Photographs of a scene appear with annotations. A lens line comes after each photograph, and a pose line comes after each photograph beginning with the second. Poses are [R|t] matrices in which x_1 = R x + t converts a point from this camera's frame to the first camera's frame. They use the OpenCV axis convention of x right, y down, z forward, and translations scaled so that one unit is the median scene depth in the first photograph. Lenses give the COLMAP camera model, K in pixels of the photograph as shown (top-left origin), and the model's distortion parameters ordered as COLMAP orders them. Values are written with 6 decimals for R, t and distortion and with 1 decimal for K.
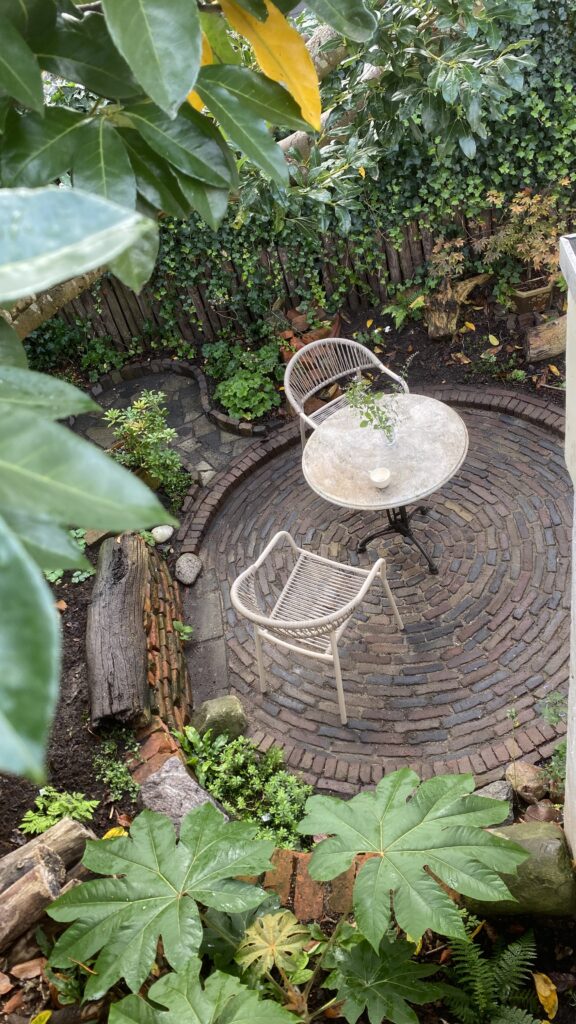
lens RADIAL K [[769.9, 0, 288.0], [0, 769.9, 512.0], [0, 0, 1]] dist [0.123007, -0.300777]
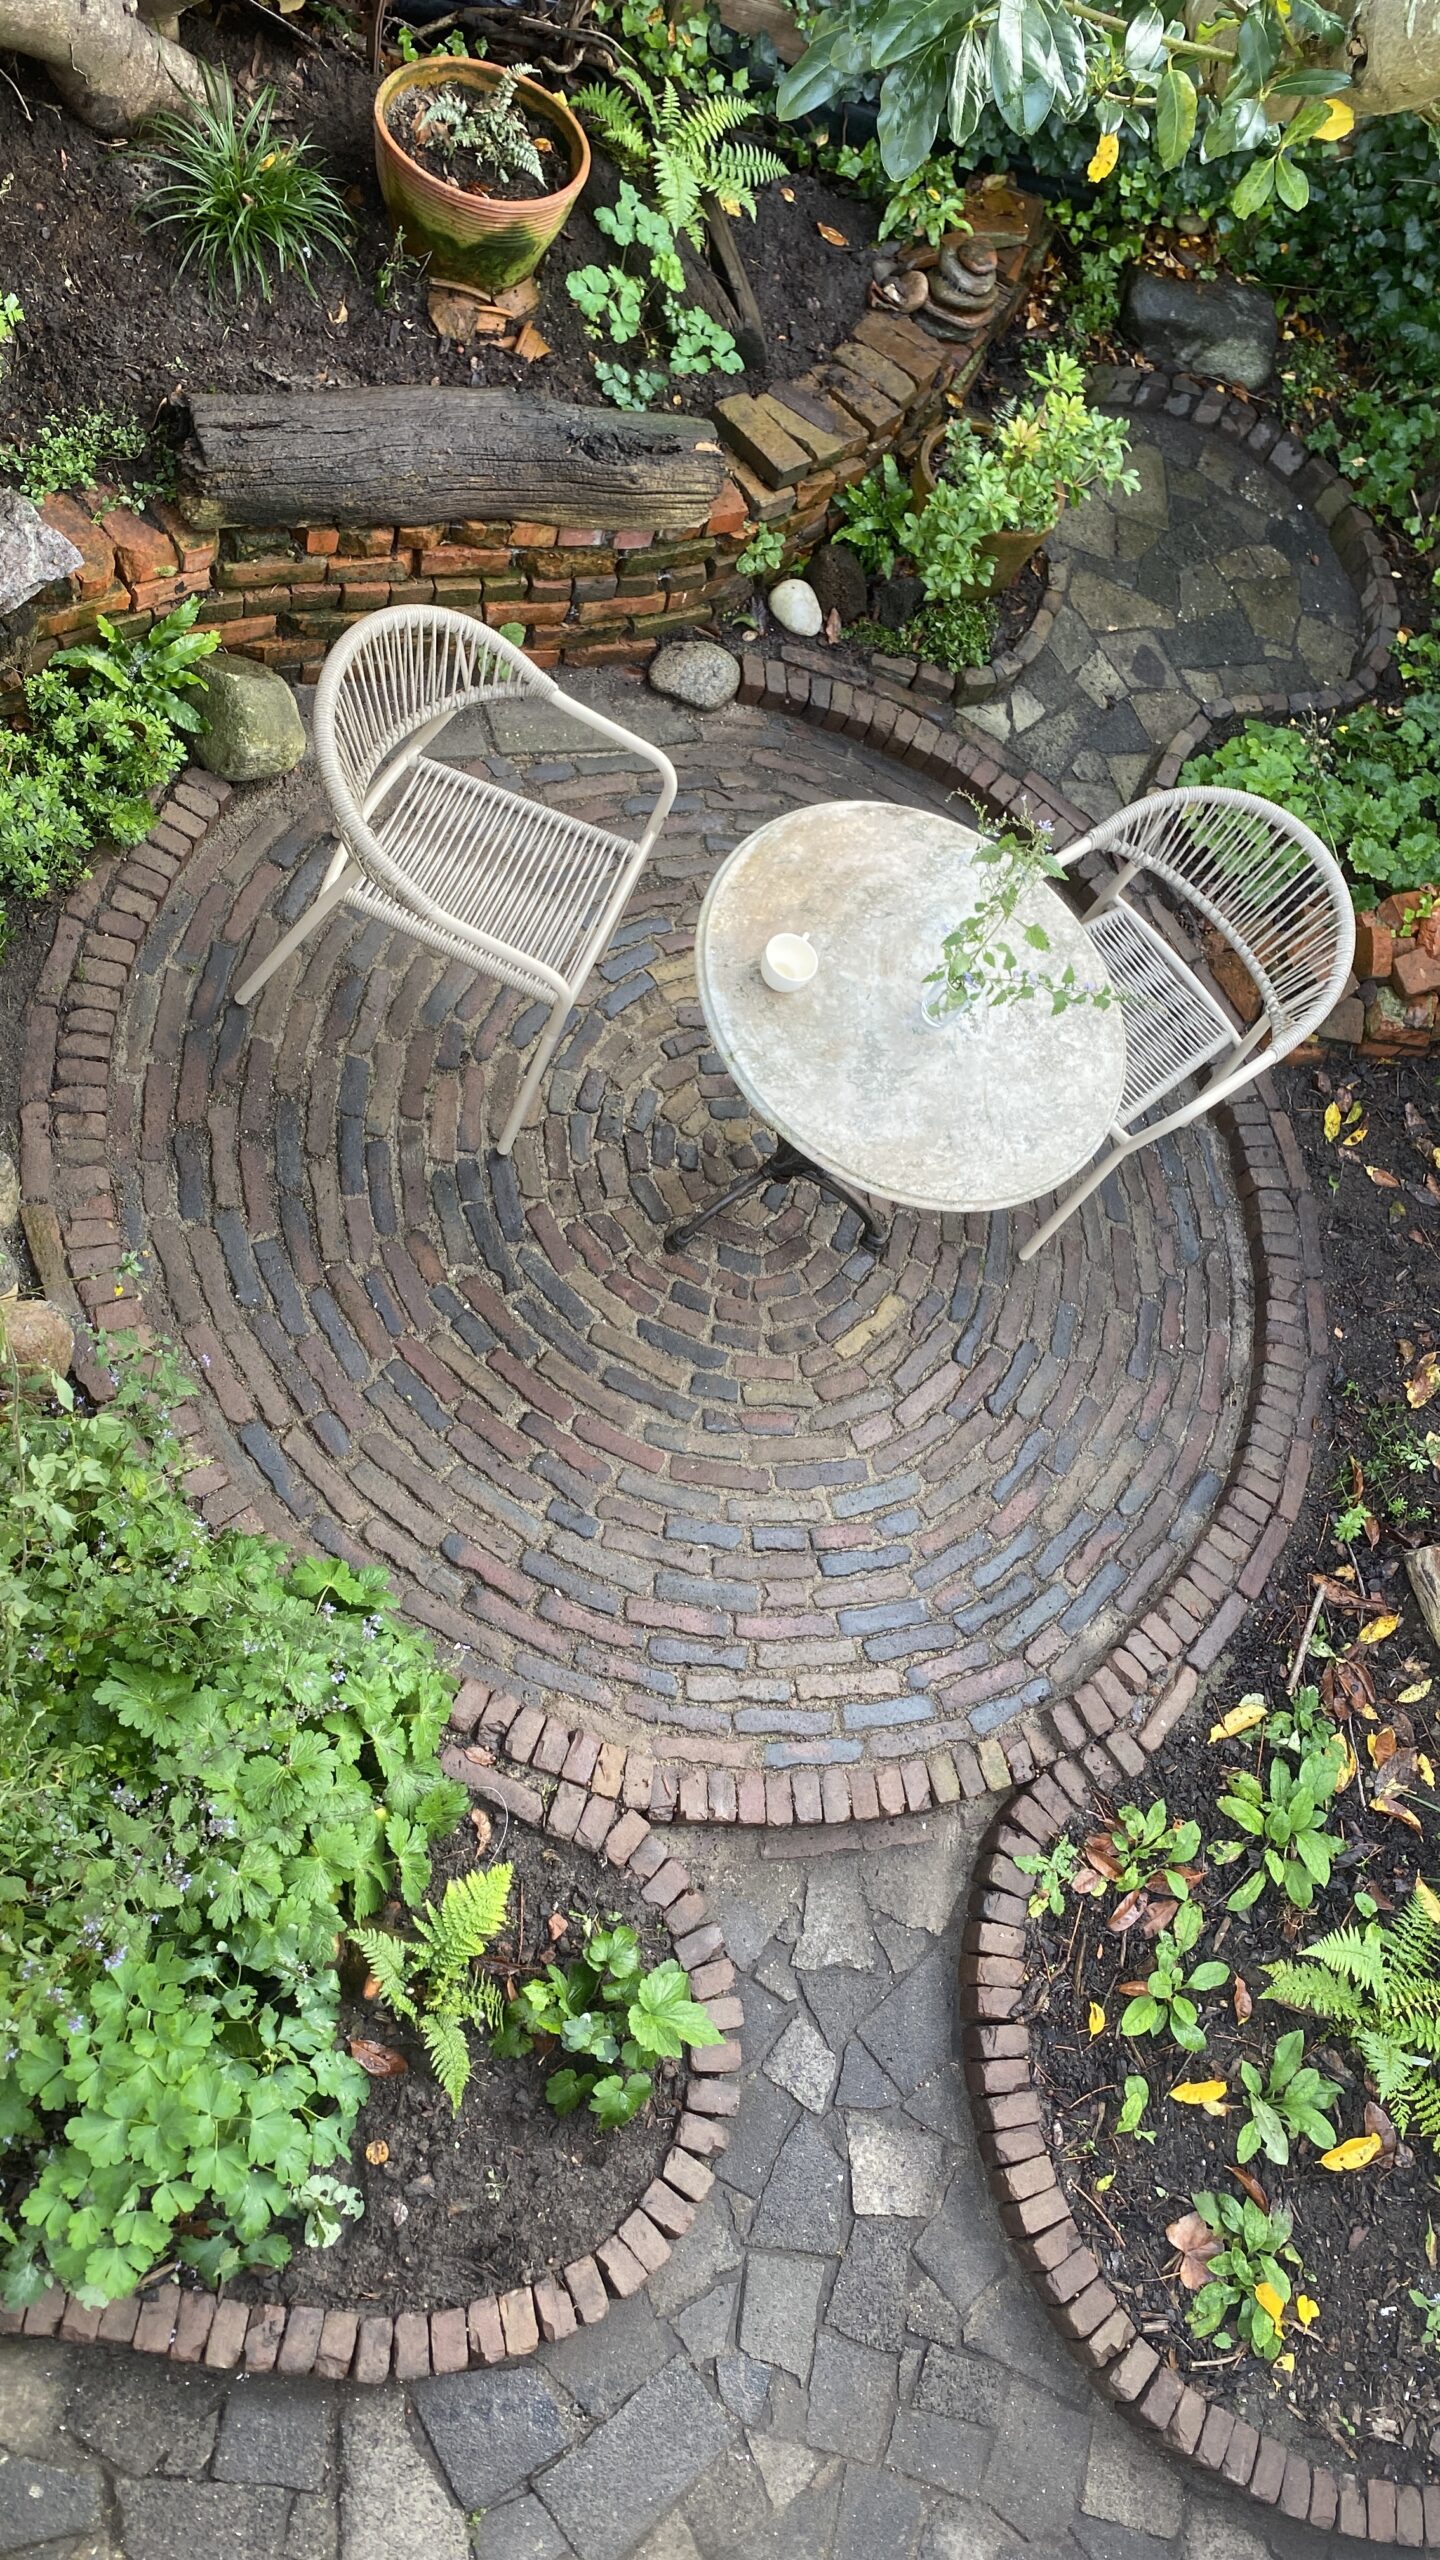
lens RADIAL K [[1979.4, 0, 720.0], [0, 1979.4, 1280.0], [0, 0, 1]] dist [0.002547, 0.000659]
pose [[0.076636, 0.988109, -0.133297, 0.353696], [-0.926341, 0.120013, 0.357057, -0.297383], [0.368808, 0.096115, 0.924523, 0.134566]]
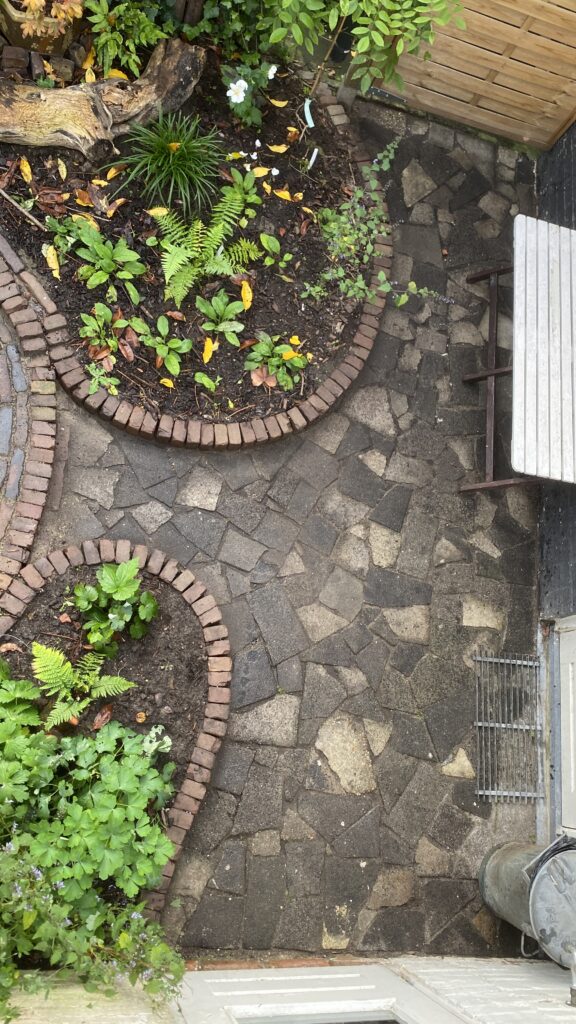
lens RADIAL K [[769.9, 0, 288.0], [0, 769.9, 512.0], [0, 0, 1]] dist [0.123007, -0.300777]
pose [[0.862172, 0.165542, 0.478806, 0.328736], [-0.363191, 0.860876, 0.356348, -0.306587], [-0.353202, -0.481132, 0.802347, 0.322471]]
